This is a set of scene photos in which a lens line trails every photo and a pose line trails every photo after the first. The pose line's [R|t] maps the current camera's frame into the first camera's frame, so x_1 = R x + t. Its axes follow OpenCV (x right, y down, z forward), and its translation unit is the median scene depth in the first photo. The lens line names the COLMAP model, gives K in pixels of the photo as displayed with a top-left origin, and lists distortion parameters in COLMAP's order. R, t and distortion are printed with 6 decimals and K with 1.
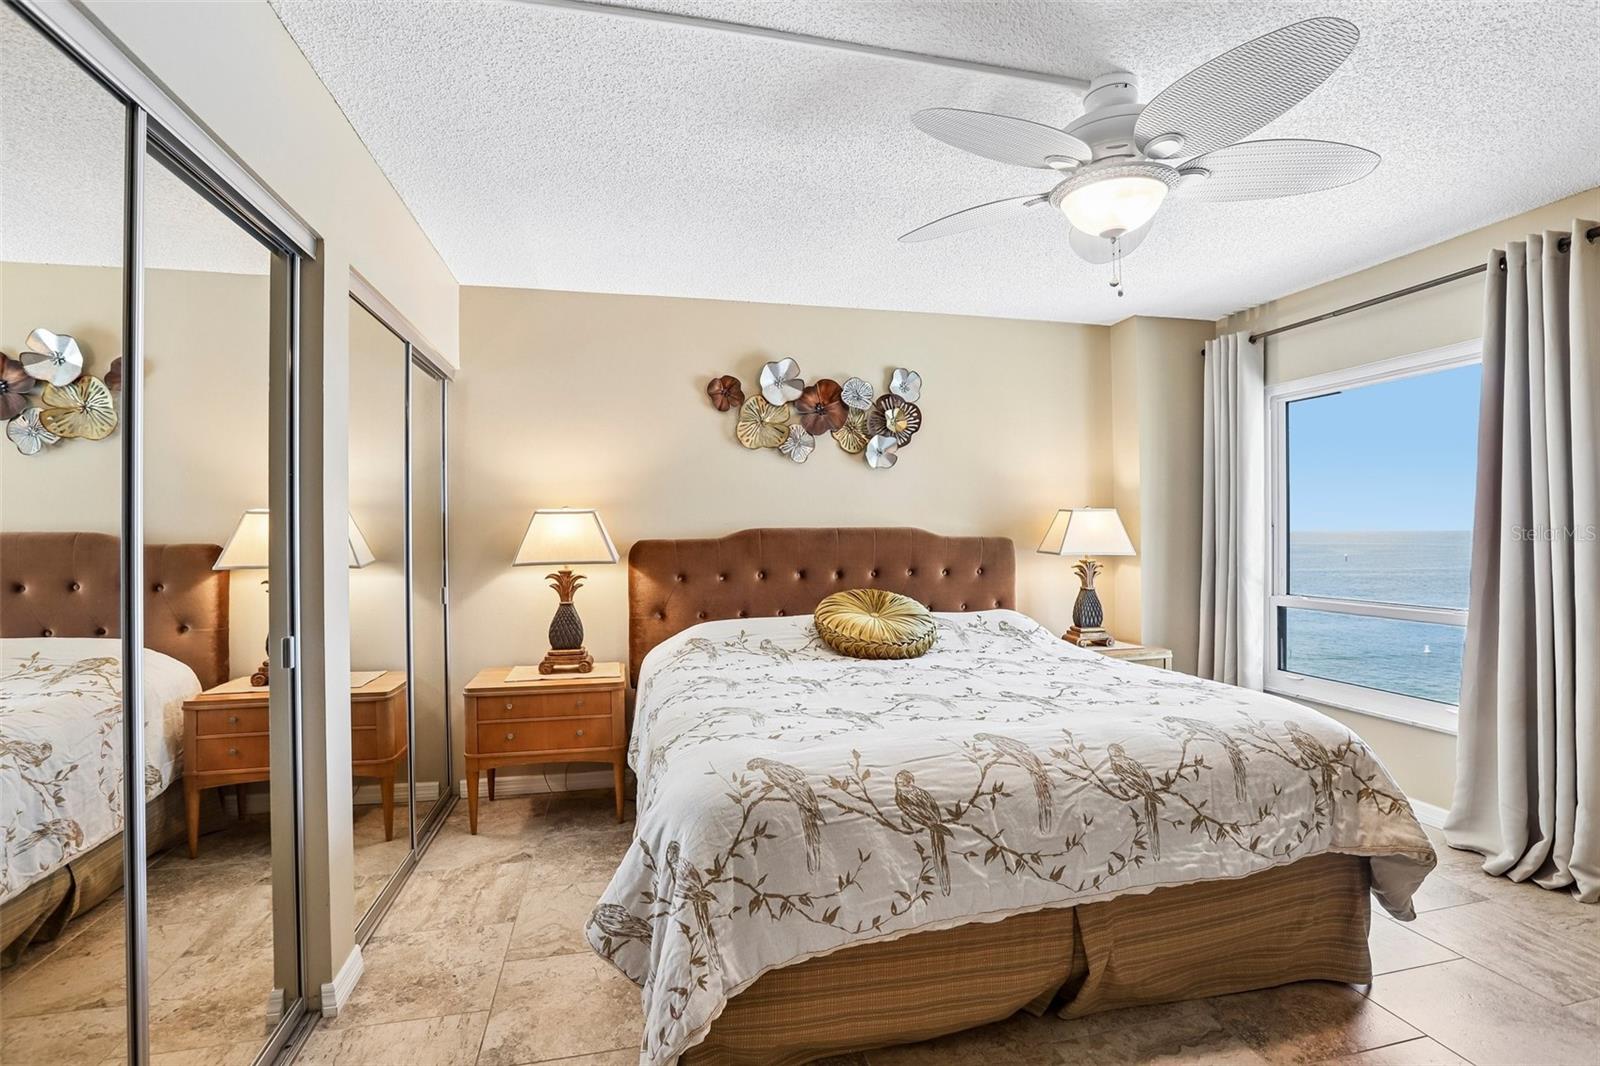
lens RADIAL K [[739.9, 0, 795.9], [0, 739.9, 534.1], [0, 0, 1]] dist [-0.050033, 0.016904]
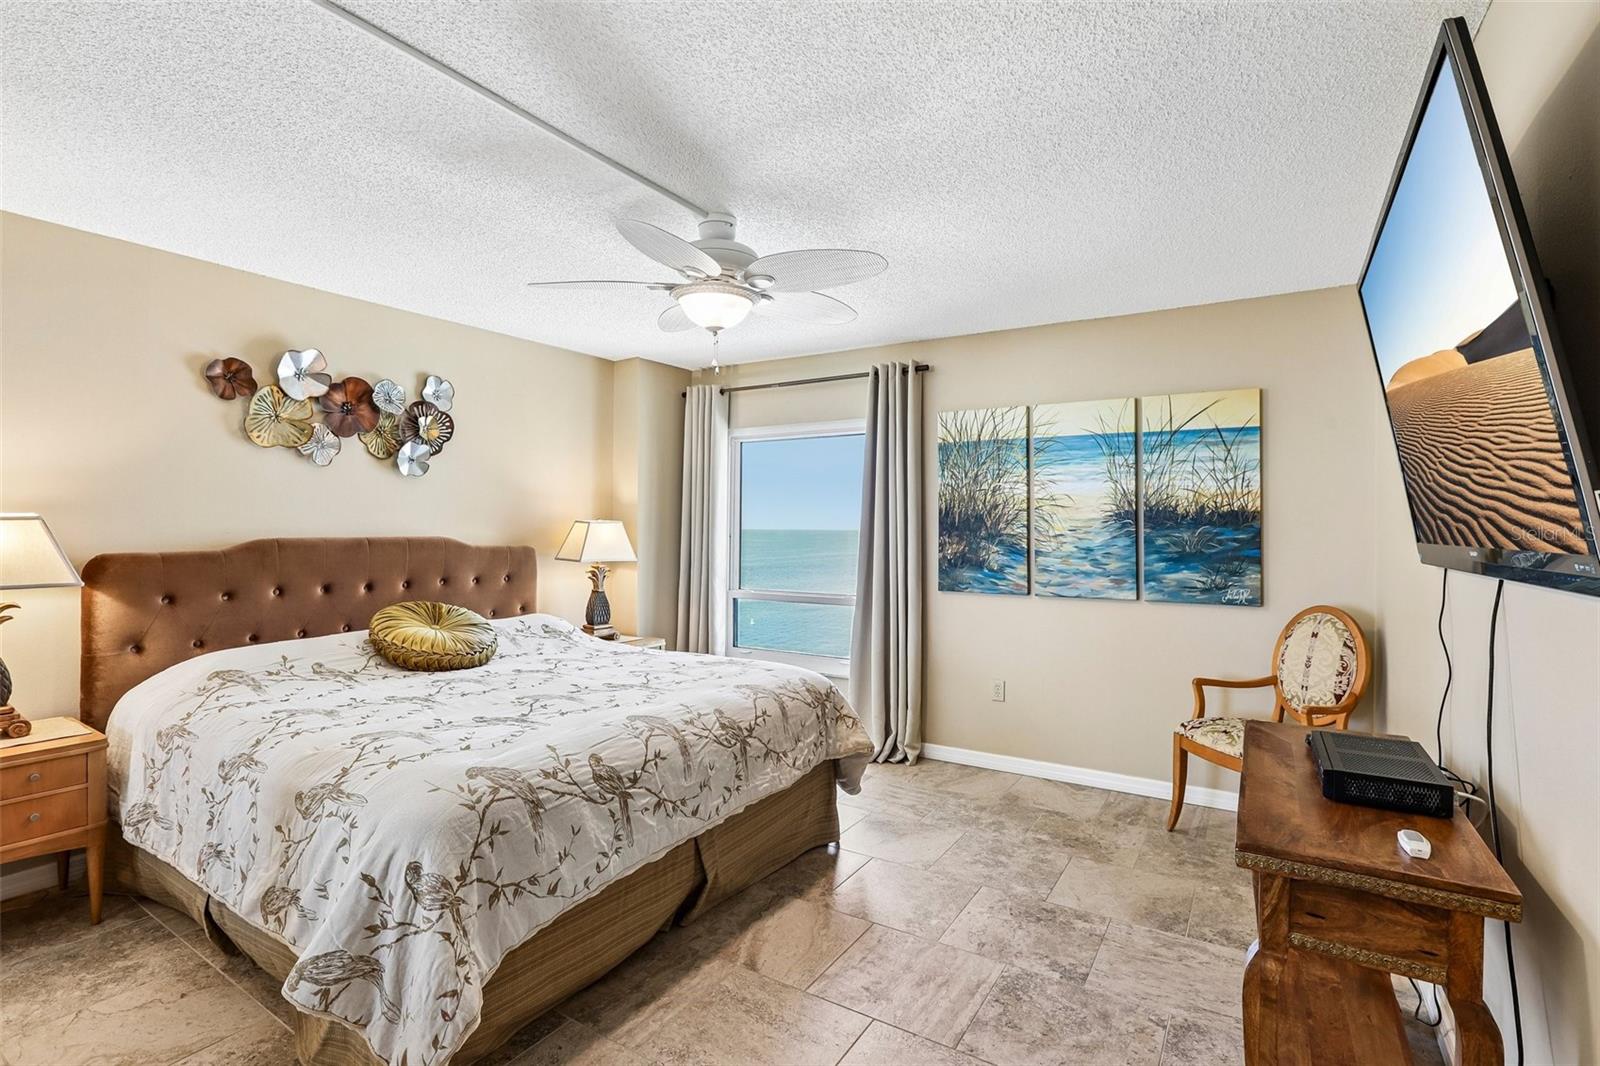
lens RADIAL K [[752.4, 0, 773.2], [0, 752.4, 530.7], [0, 0, 1]] dist [-0.055945, 0.031783]
pose [[0.731256, 0.007589, 0.682061, -0.300418], [-0.008405, 0.999962, -0.002114, -0.027825], [-0.682051, -0.004187, 0.731293, -0.058833]]
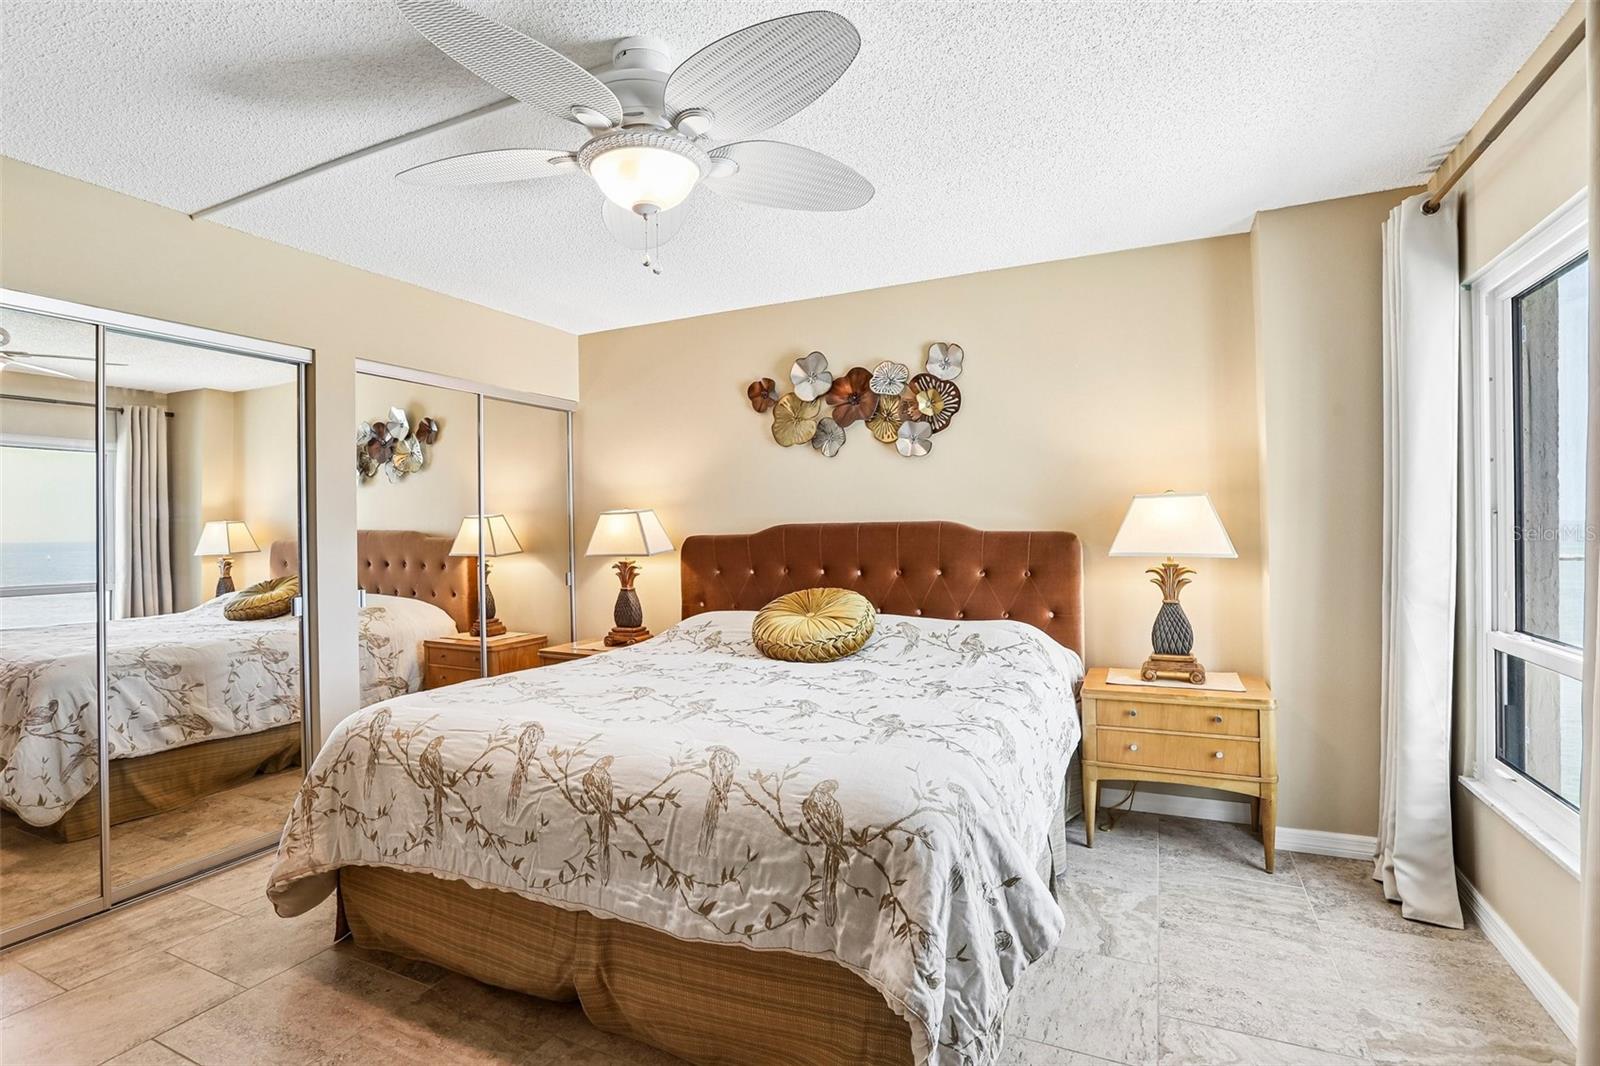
lens RADIAL K [[758.9, 0, 801.1], [0, 758.9, 528.3], [0, 0, 1]] dist [-0.070733, 0.039581]
pose [[0.787833, -0.004088, -0.615876, 0.845350], [0.006275, 0.999979, 0.001389, -0.005274], [0.615857, -0.004959, 0.787842, 0.265722]]
